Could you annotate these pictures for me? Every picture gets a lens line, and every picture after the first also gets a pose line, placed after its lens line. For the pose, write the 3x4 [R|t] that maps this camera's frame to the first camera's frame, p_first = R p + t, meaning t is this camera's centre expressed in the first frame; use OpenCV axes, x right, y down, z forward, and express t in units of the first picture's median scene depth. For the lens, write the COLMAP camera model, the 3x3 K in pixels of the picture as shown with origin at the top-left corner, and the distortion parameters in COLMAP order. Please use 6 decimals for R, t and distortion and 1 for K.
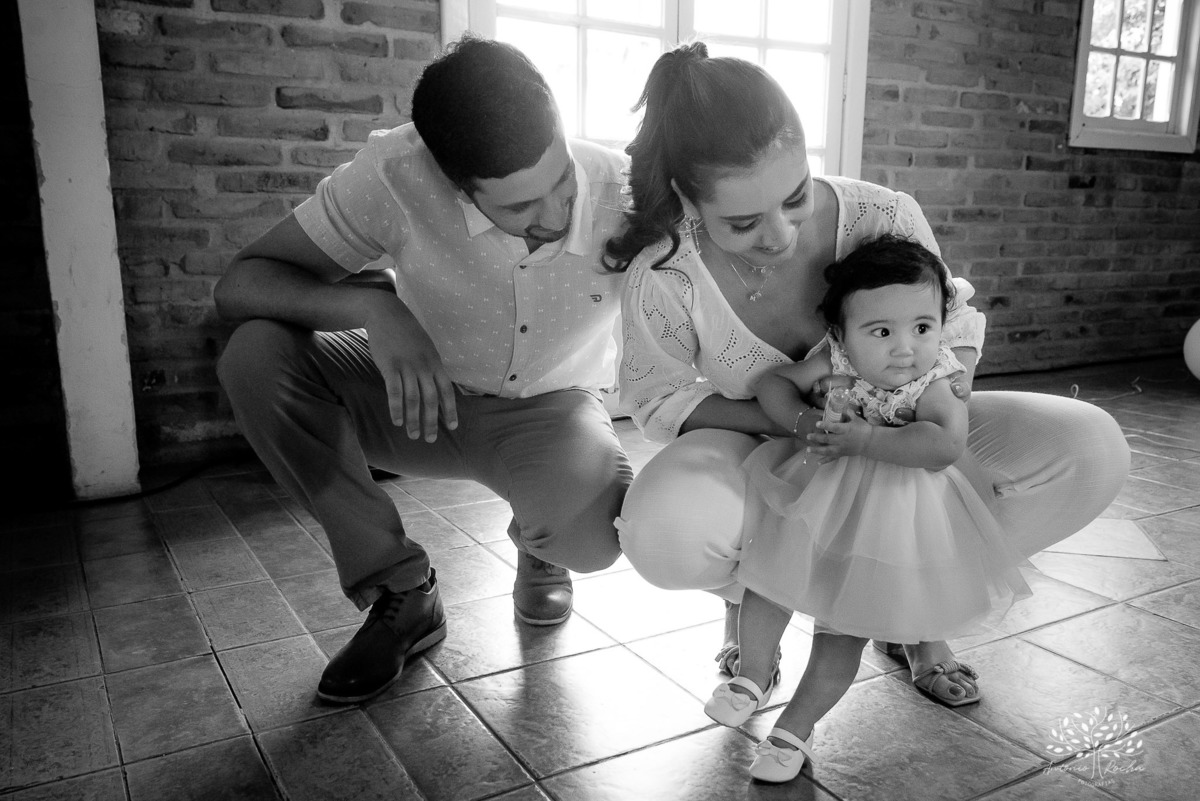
lens RADIAL K [[1000.1, 0, 603.2], [0, 1000.1, 430.2], [0, 0, 1]] dist [-0.003962, -0.005143]
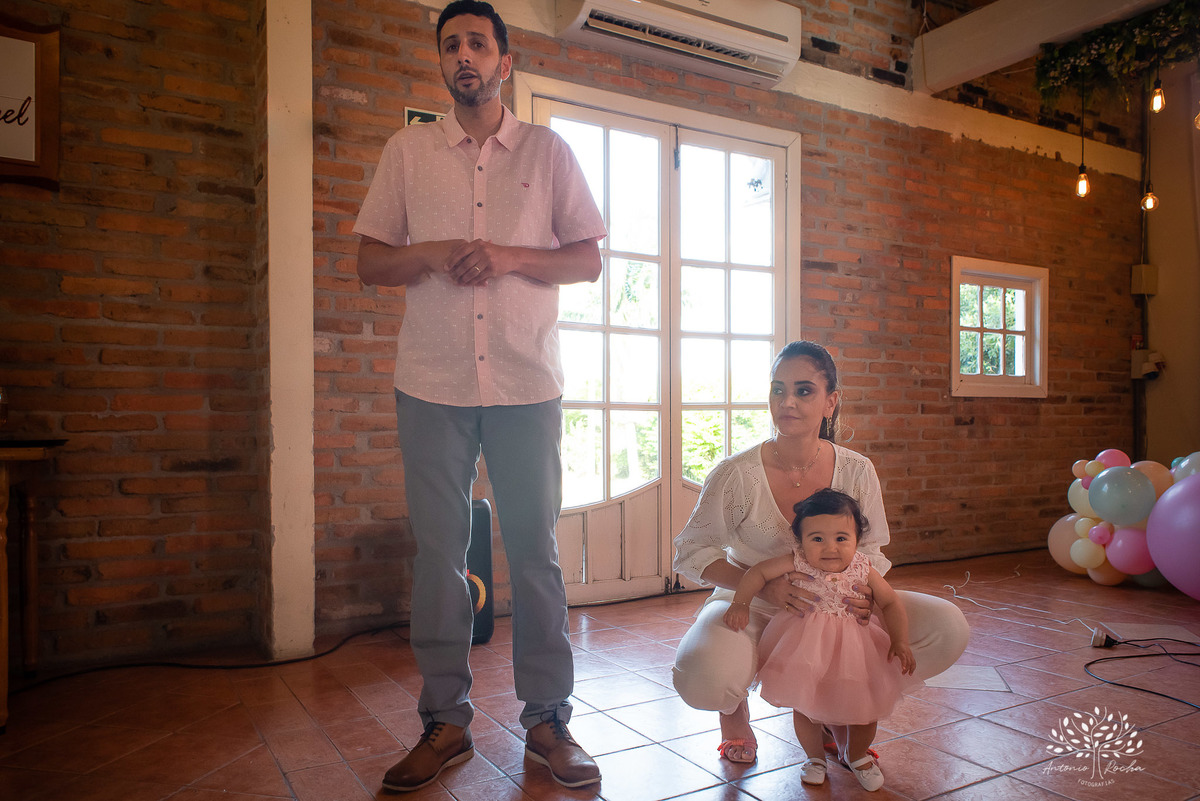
lens RADIAL K [[872.4, 0, 599.3], [0, 872.4, 437.9], [0, 0, 1]] dist [0.011580, 0.002523]
pose [[0.999936, -0.009001, 0.006811, -0.029217], [0.010156, 0.980759, -0.194958, 0.002574], [-0.004925, 0.195015, 0.980788, -0.170396]]
